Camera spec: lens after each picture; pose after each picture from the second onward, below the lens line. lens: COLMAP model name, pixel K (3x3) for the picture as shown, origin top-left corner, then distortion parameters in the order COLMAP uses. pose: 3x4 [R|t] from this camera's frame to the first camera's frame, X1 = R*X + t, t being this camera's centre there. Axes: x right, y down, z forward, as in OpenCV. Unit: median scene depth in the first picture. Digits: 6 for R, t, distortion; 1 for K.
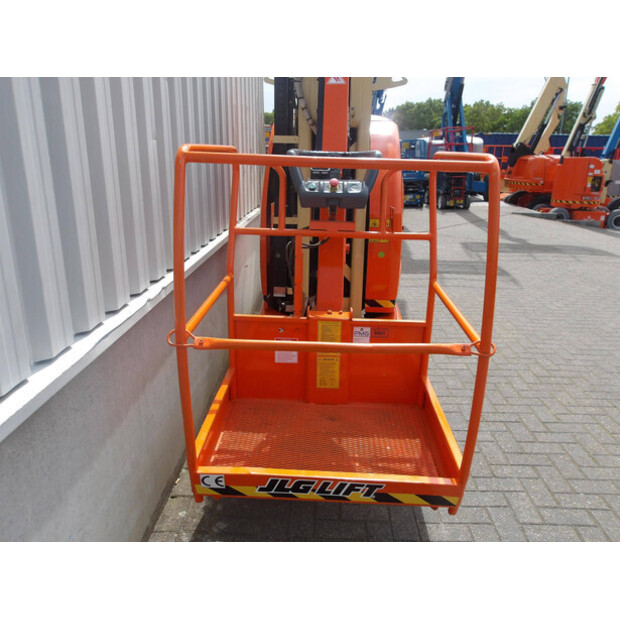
lens RADIAL K [[505.9, 0, 309.6], [0, 505.9, 308.5], [0, 0, 1]] dist [0.002242, 0.008774]
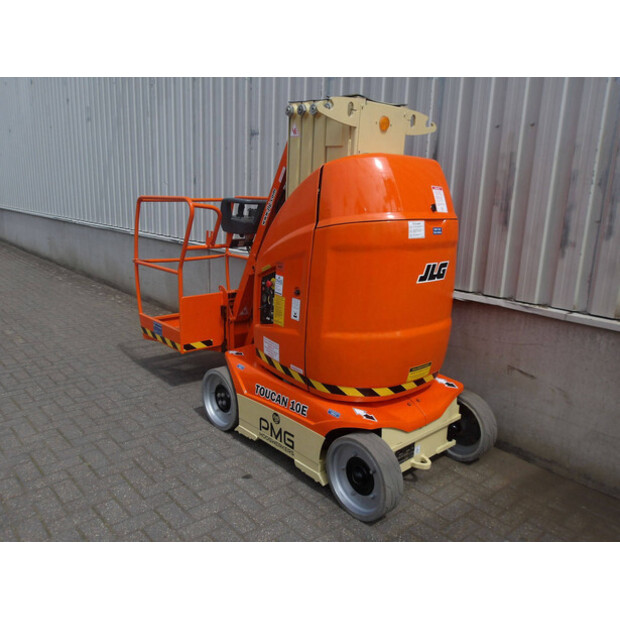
lens RADIAL K [[505.9, 0, 312.6], [0, 505.9, 309.7], [0, 0, 1]] dist [0.002242, 0.008774]
pose [[-0.723178, 0.118035, -0.680501, 0.464262], [-0.241335, 0.879993, 0.409108, -0.316696], [0.647125, 0.460087, -0.607906, 1.015660]]
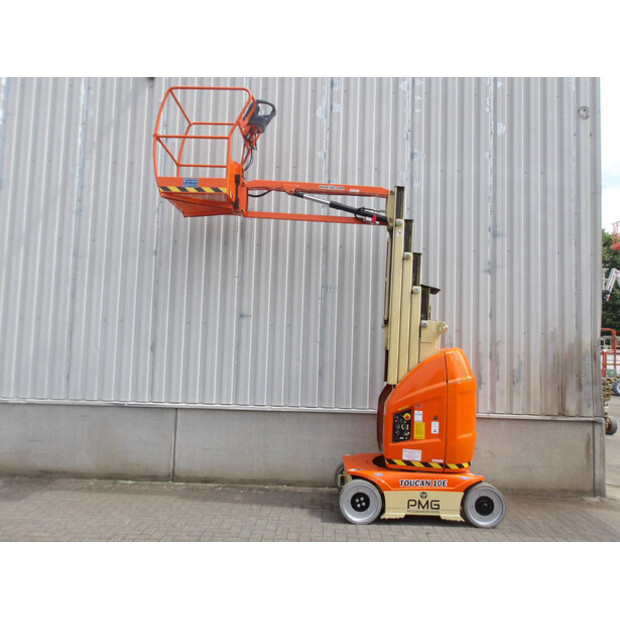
lens RADIAL K [[505.9, 0, 313.4], [0, 505.9, 308.5], [0, 0, 1]] dist [0.002242, 0.008774]
pose [[0.025263, -0.086214, -0.995956, 1.116268], [-0.319510, 0.943322, -0.089762, -0.153605], [0.947246, 0.320486, -0.003715, 0.392071]]
